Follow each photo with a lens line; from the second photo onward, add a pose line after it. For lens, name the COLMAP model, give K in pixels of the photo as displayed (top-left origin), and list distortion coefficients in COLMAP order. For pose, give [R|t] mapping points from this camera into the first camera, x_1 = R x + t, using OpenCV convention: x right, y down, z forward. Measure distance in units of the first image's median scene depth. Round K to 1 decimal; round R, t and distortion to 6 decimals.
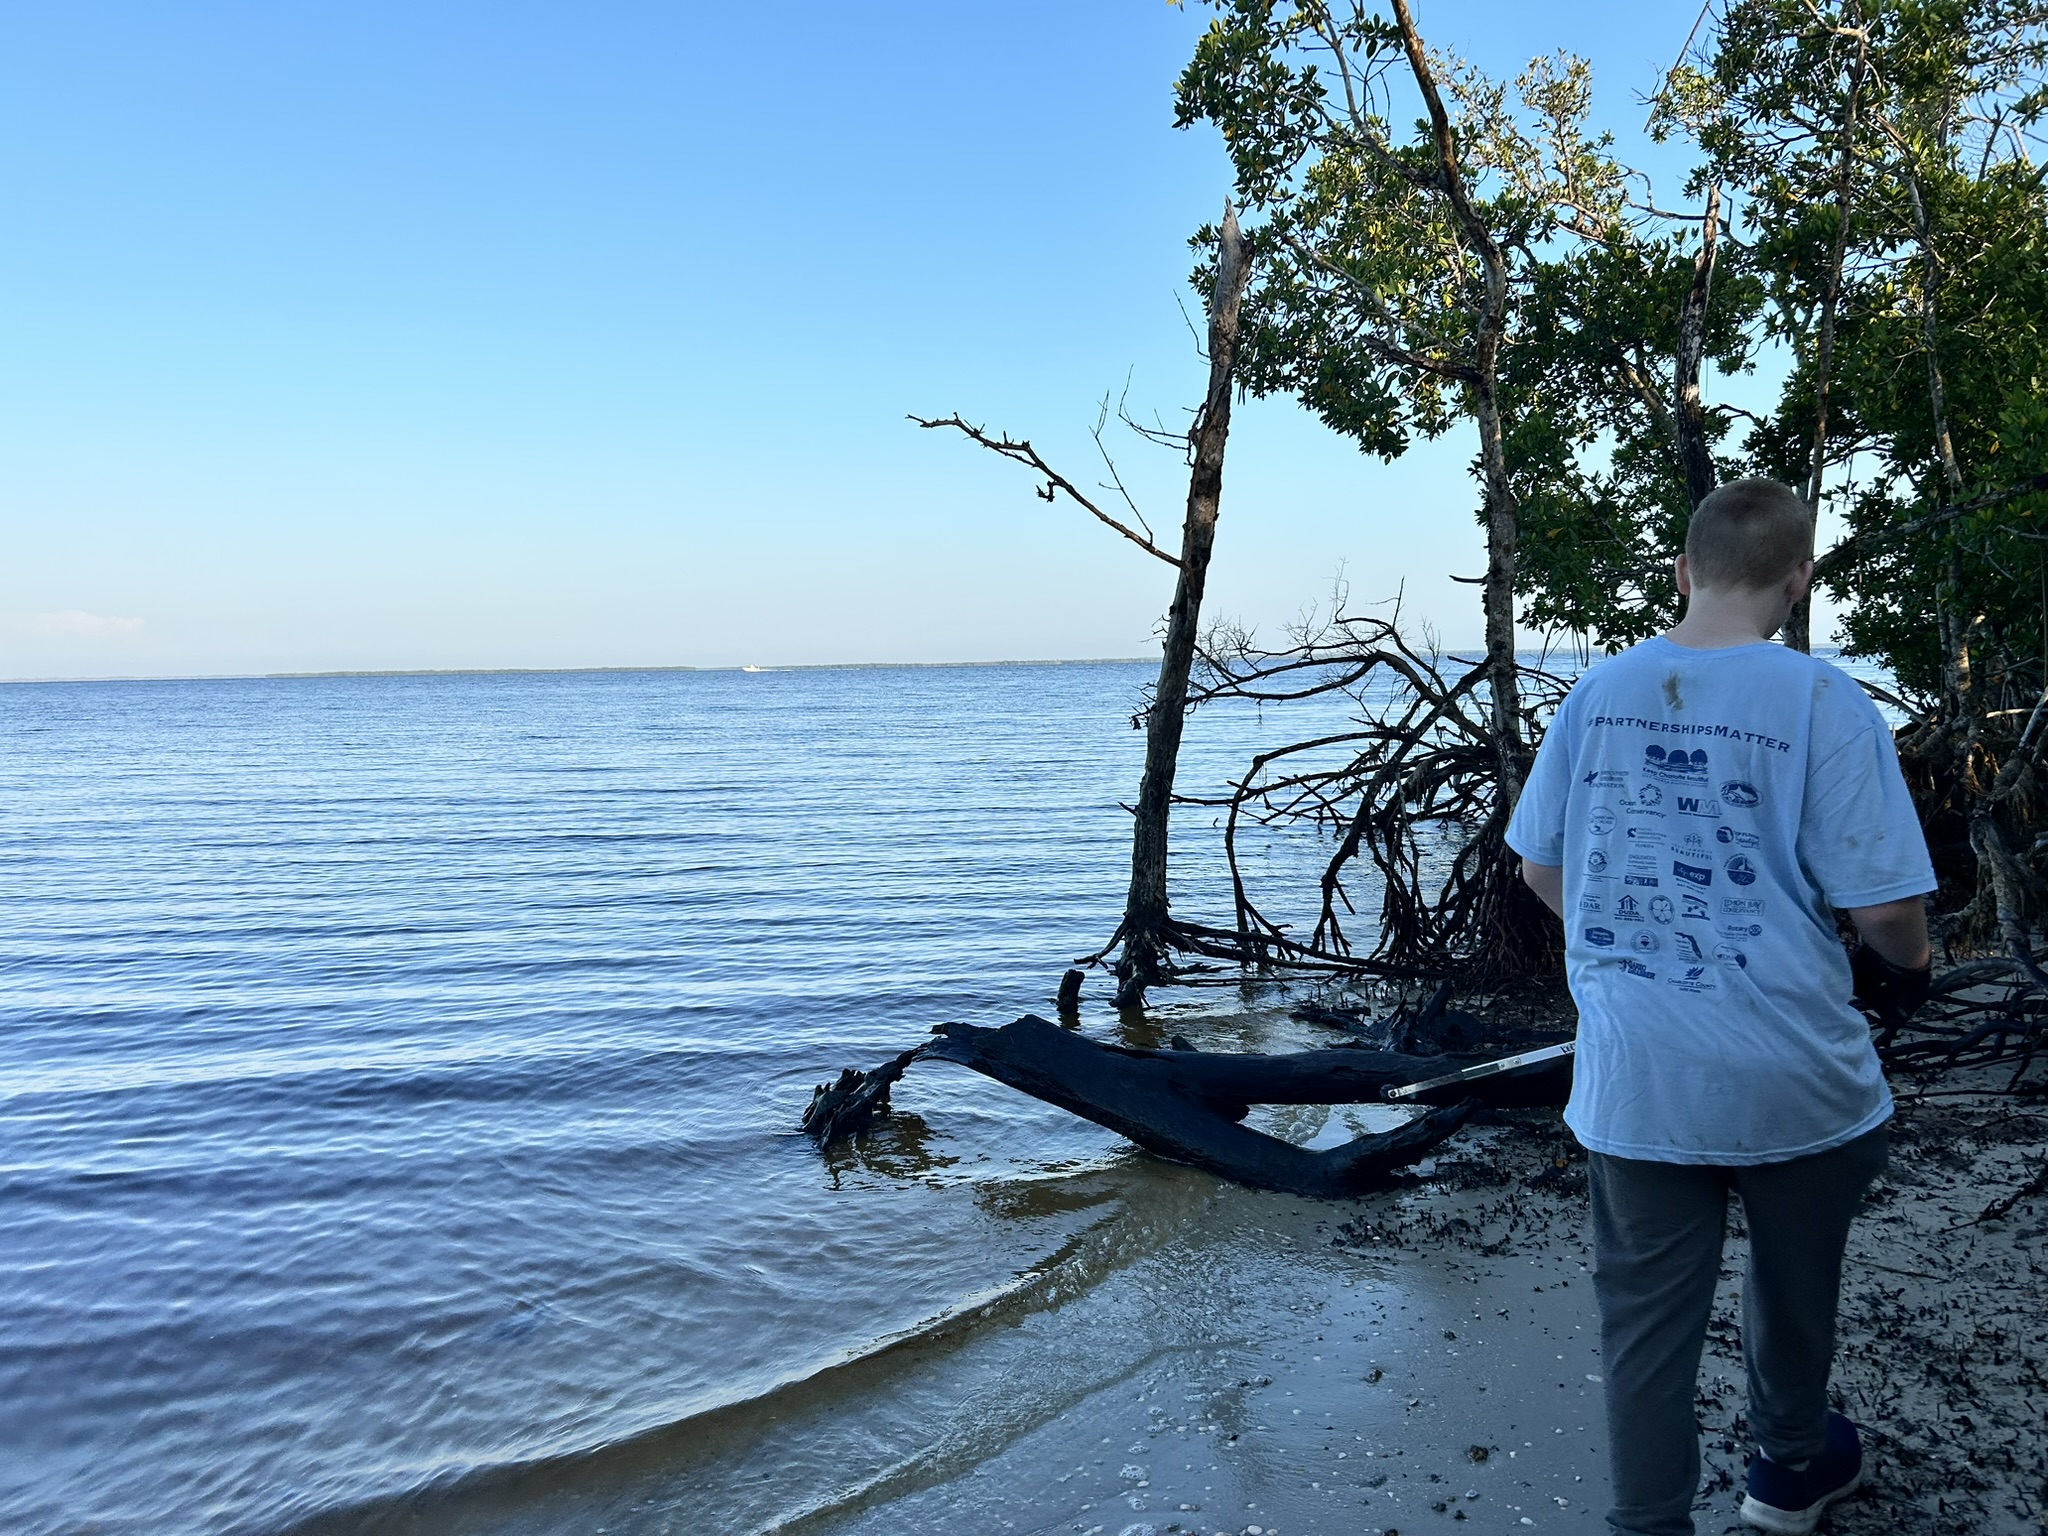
lens RADIAL K [[1550.5, 0, 1024.0], [0, 1550.5, 768.0], [0, 0, 1]] dist [-0.001087, -0.007480]
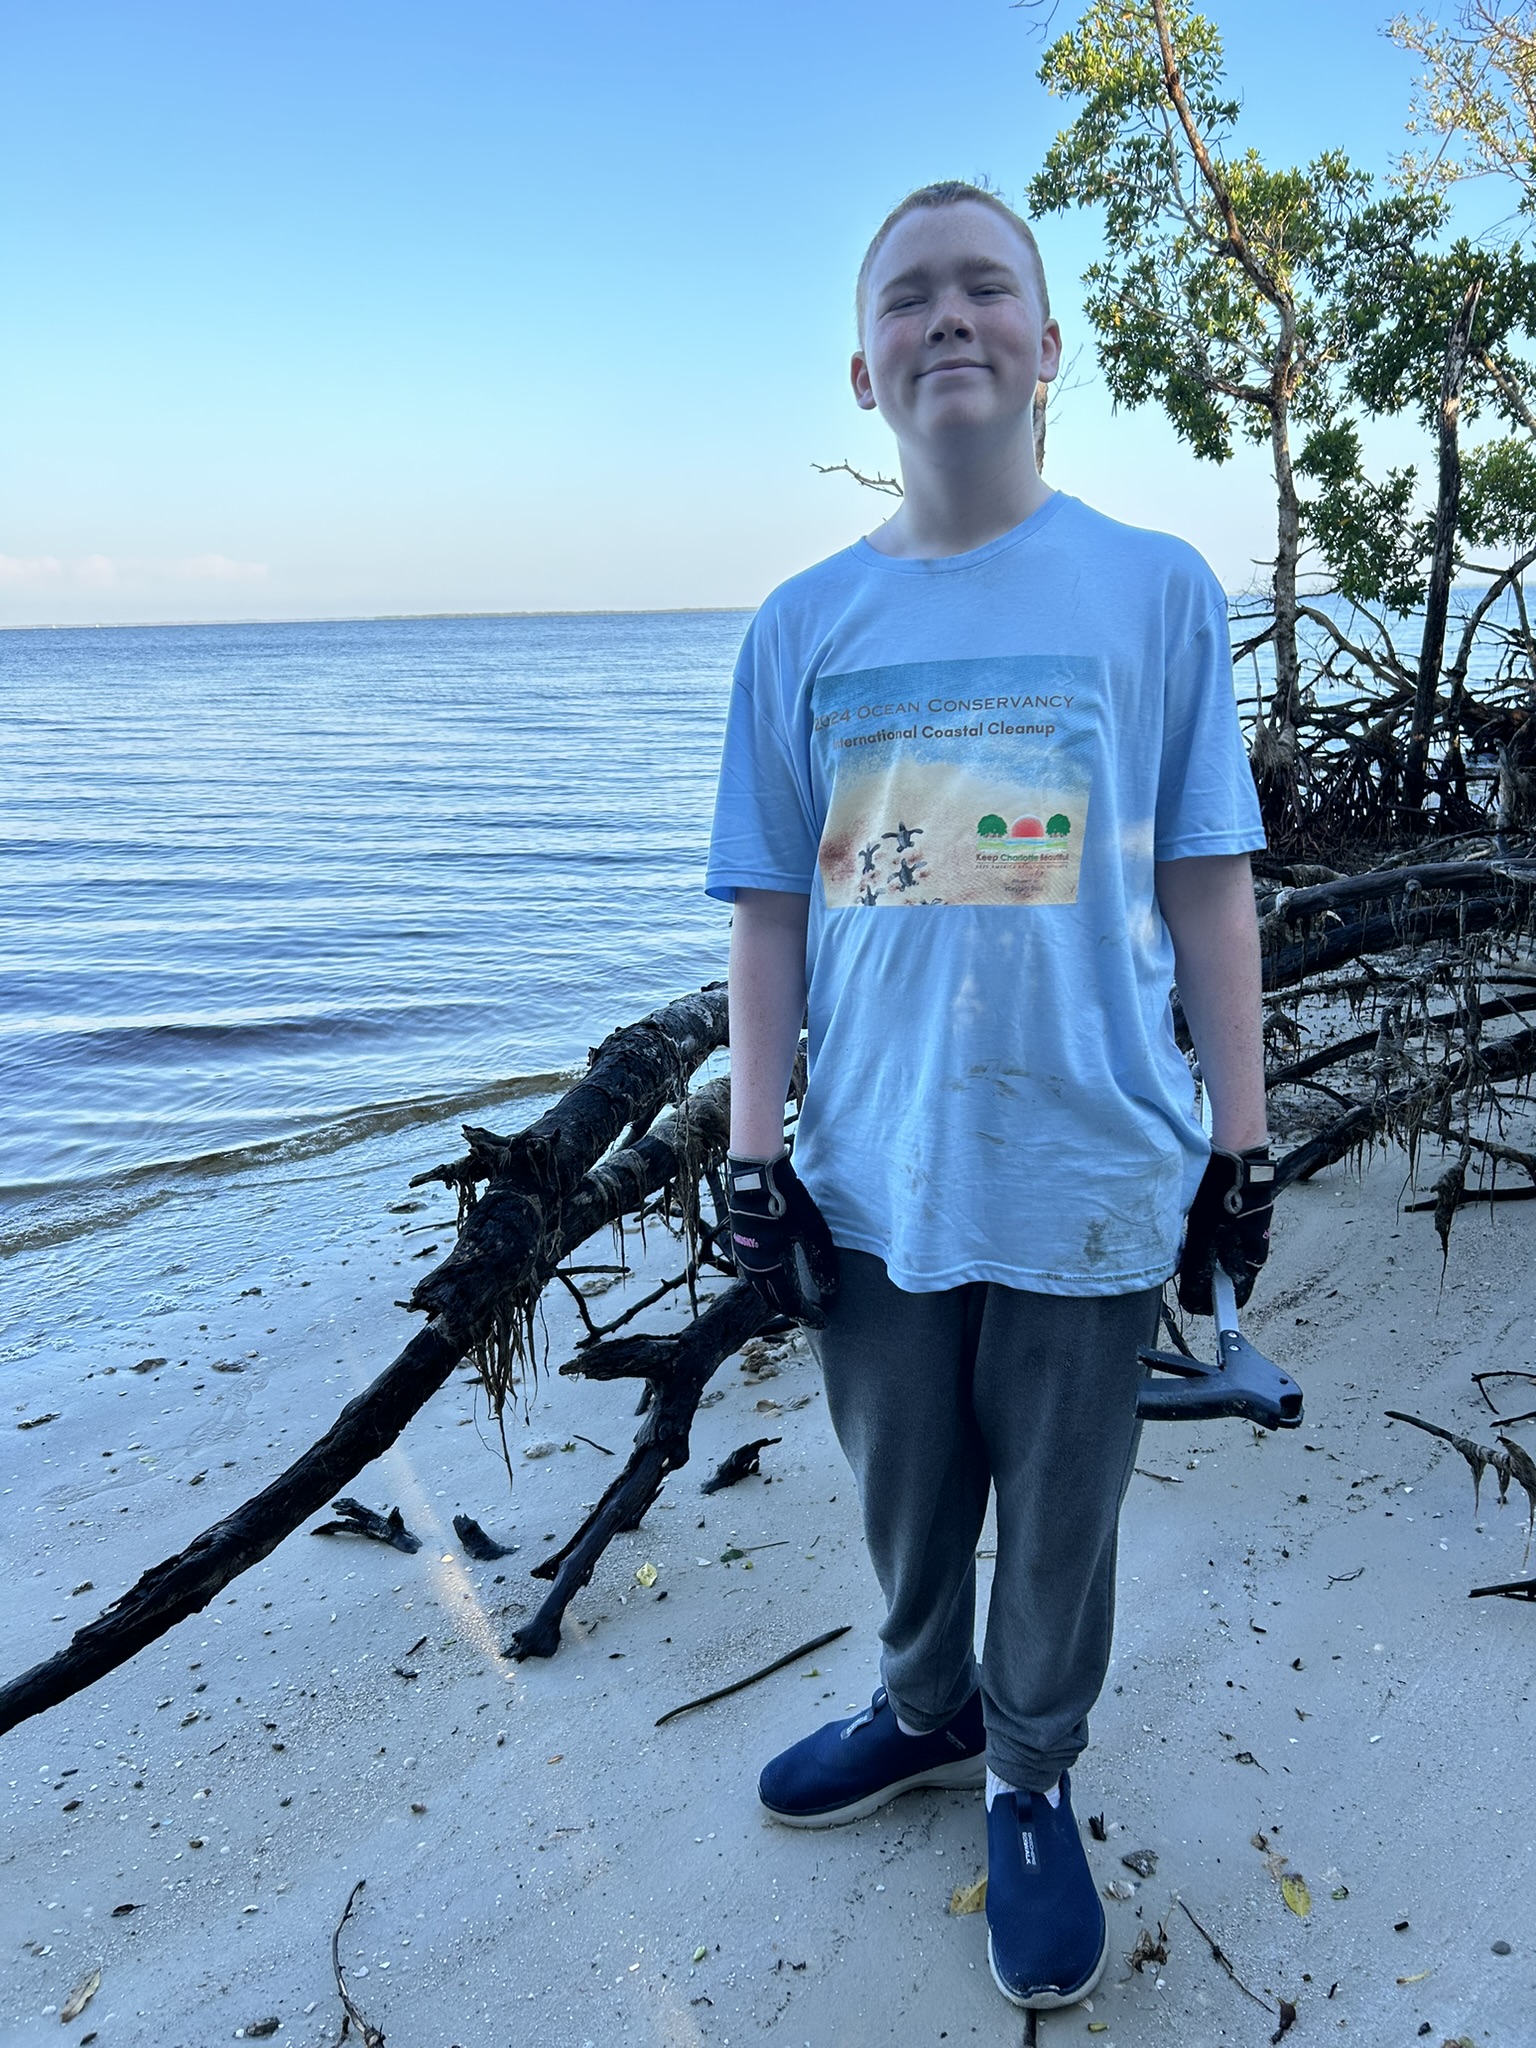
lens RADIAL K [[1550.5, 0, 768.0], [0, 1550.5, 1024.0], [0, 0, 1]] dist [-0.001087, -0.007480]
pose [[0.977385, 0.046918, -0.206196, 0.163505], [-0.005225, 0.980137, 0.198254, 0.003038], [0.211402, -0.192693, 0.958216, -0.407034]]
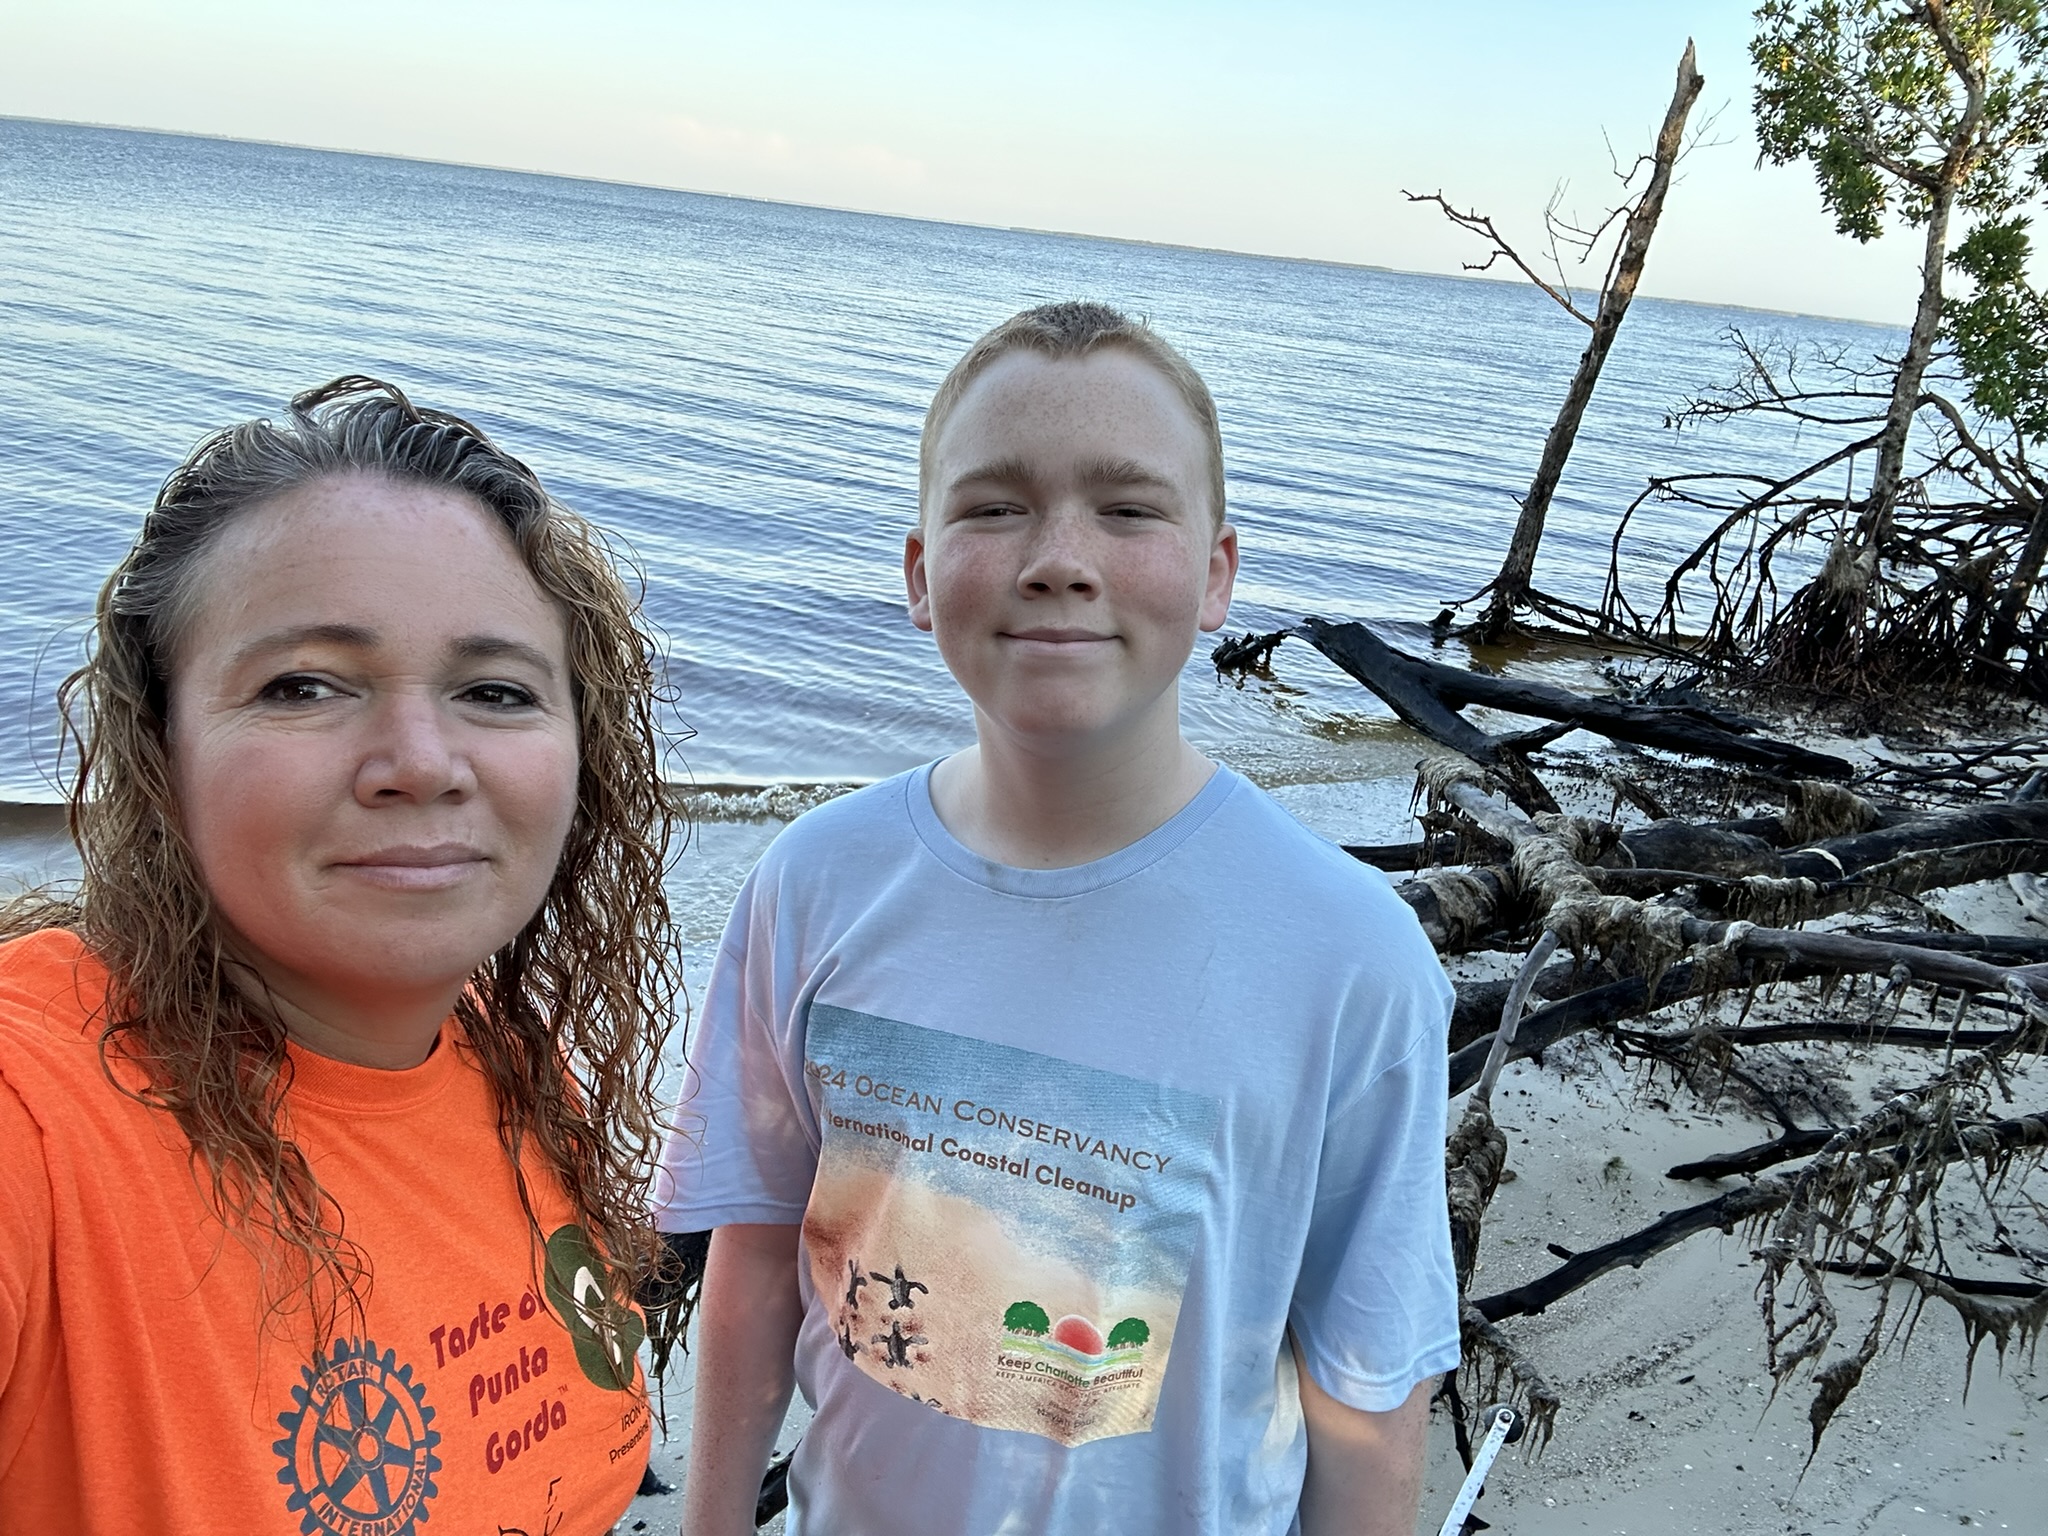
lens RADIAL K [[1445.3, 0, 1038.9], [0, 1445.3, 767.9], [0, 0, 1]] dist [0.038511, -0.068073]
pose [[0.897147, 0.259831, -0.357232, 0.179326], [-0.156380, 0.943154, 0.293267, -0.051409], [0.413124, -0.207240, 0.886781, -0.312435]]
